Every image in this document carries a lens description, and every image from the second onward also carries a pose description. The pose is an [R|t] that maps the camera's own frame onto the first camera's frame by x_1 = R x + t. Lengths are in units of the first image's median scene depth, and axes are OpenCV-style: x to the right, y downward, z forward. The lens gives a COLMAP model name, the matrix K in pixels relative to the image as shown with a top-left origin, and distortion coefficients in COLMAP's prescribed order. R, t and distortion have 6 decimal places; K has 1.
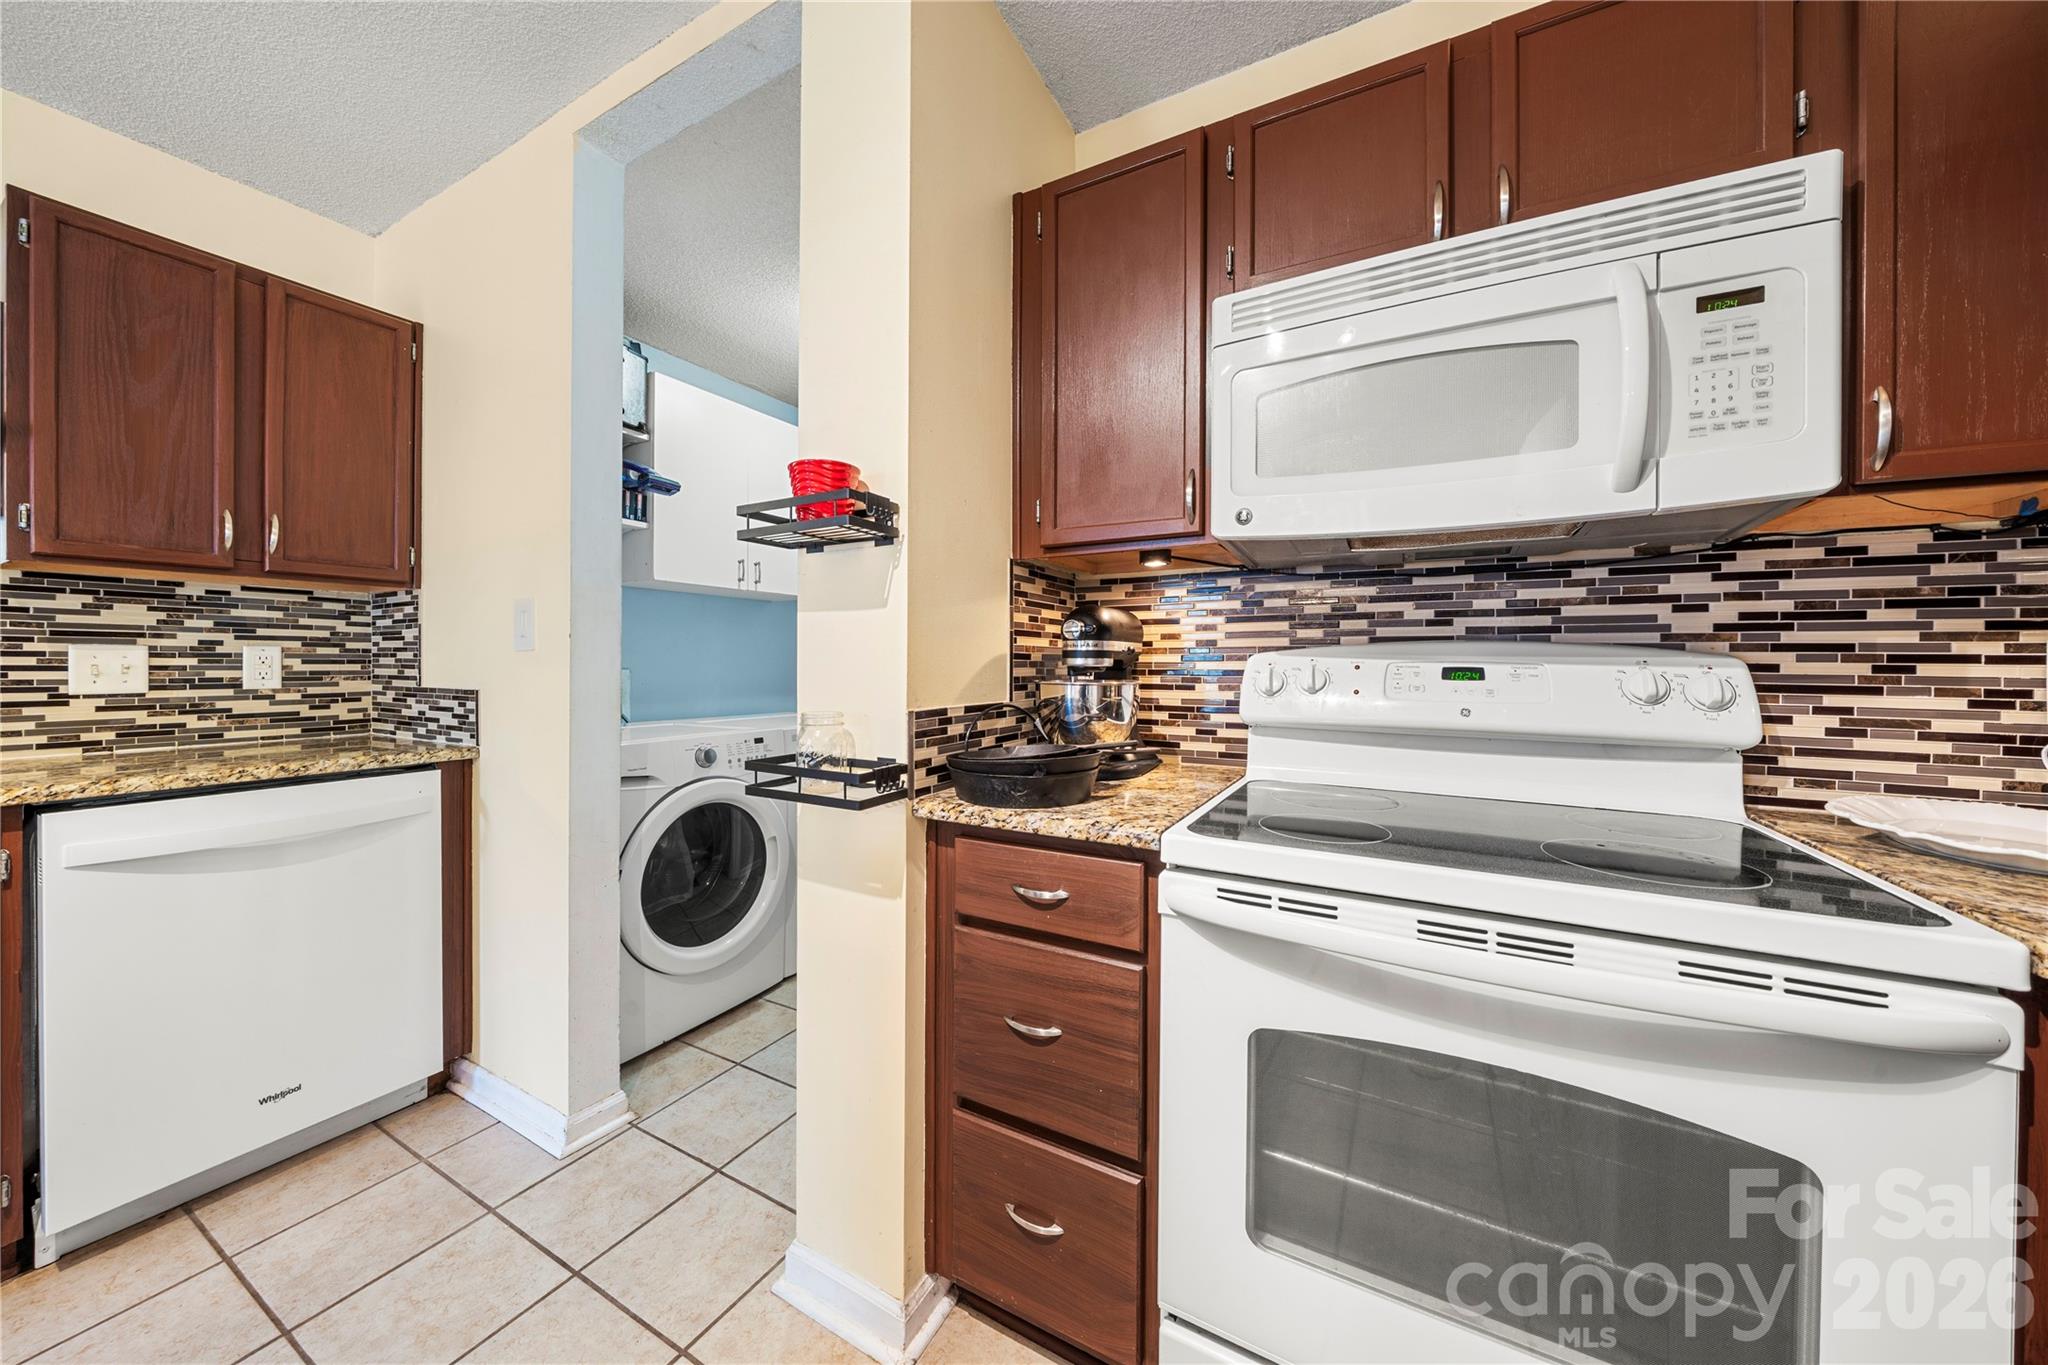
lens RADIAL K [[701.4, 0, 1025.8], [0, 701.4, 662.5], [0, 0, 1]] dist [-0.005425, 0.000100]
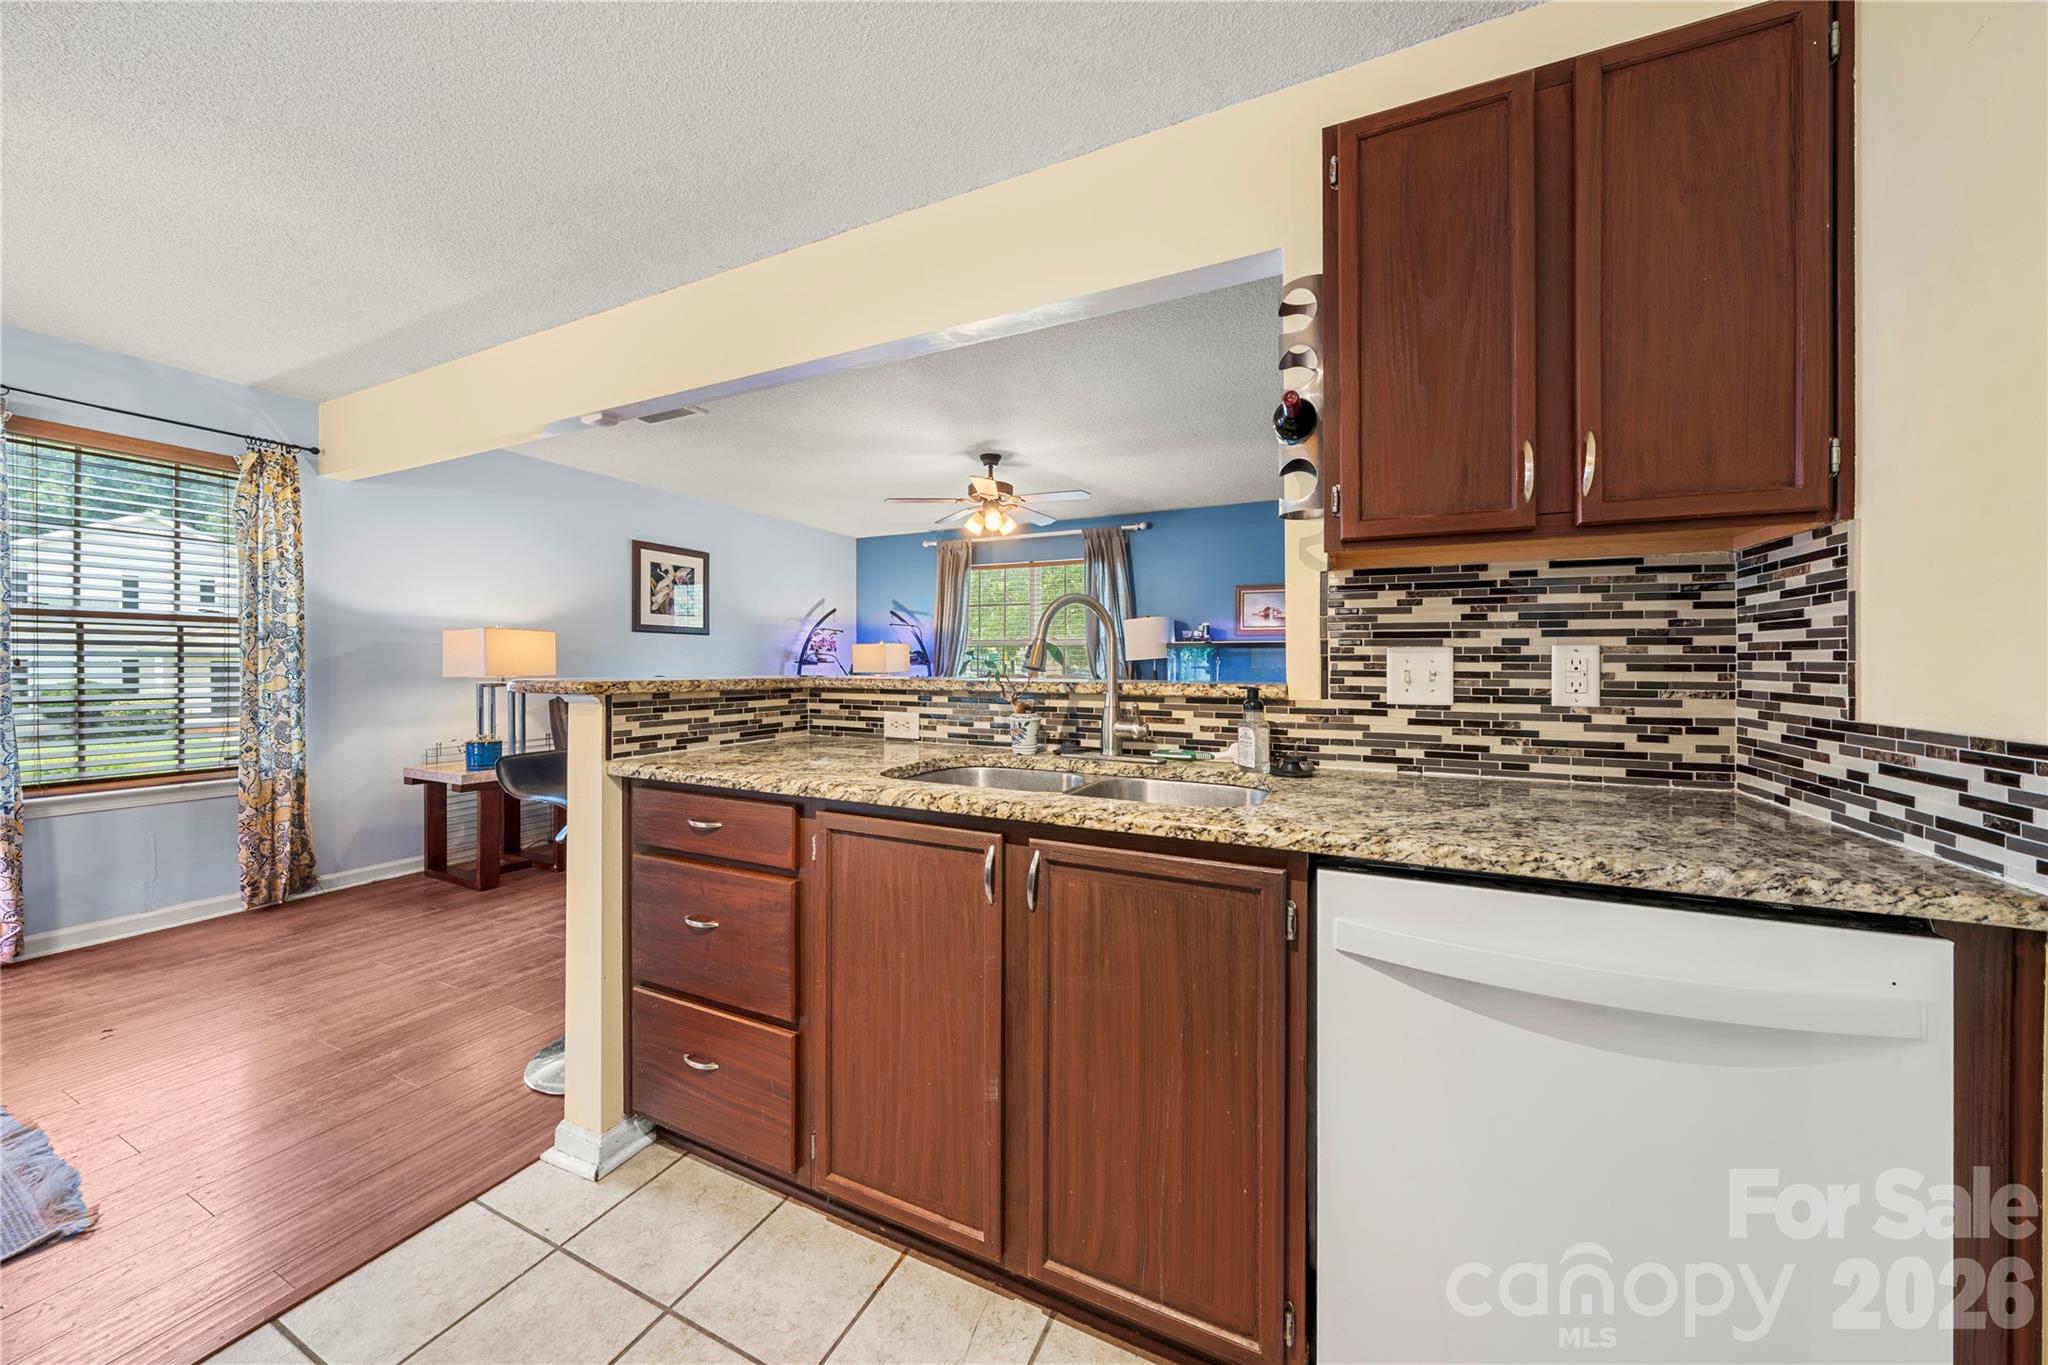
lens RADIAL K [[701.4, 0, 1025.8], [0, 701.4, 662.5], [0, 0, 1]] dist [-0.005425, 0.000100]
pose [[0.065914, -0.000995, -0.997825, -0.498507], [-0.002744, 0.999996, -0.001179, -0.004172], [0.997822, 0.002816, 0.065911, 0.465809]]
